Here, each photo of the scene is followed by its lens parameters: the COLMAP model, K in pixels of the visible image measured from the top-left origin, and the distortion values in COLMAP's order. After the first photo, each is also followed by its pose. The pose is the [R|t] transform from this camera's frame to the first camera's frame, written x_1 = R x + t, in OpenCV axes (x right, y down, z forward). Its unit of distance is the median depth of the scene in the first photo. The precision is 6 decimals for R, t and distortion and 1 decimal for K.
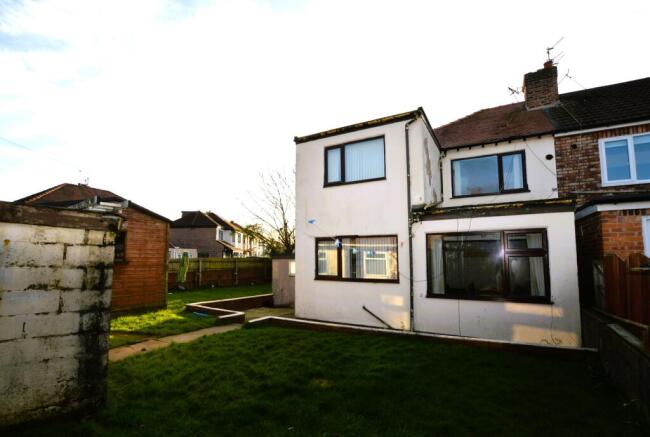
lens RADIAL K [[321.5, 0, 309.8], [0, 321.5, 223.2], [0, 0, 1]] dist [-0.000372, 0.000048]
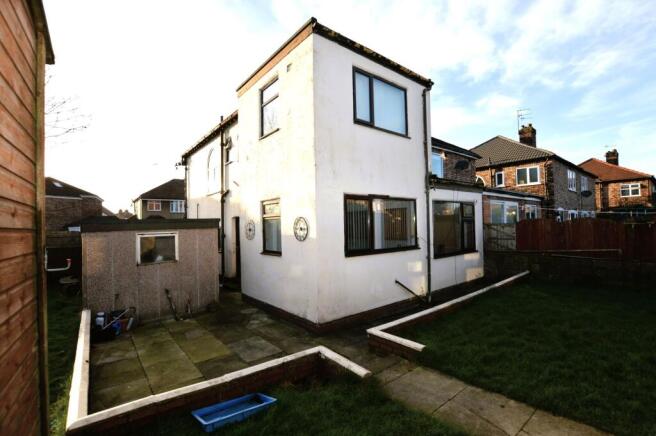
lens RADIAL K [[297.1, 0, 330.9], [0, 297.1, 217.0], [0, 0, 1]] dist [-0.024504, -0.000055]
pose [[0.339846, 0.021156, 0.940243, -0.637304], [-0.079136, 0.996845, 0.006173, 0.101556], [-0.937146, -0.076505, 0.340448, 0.909891]]
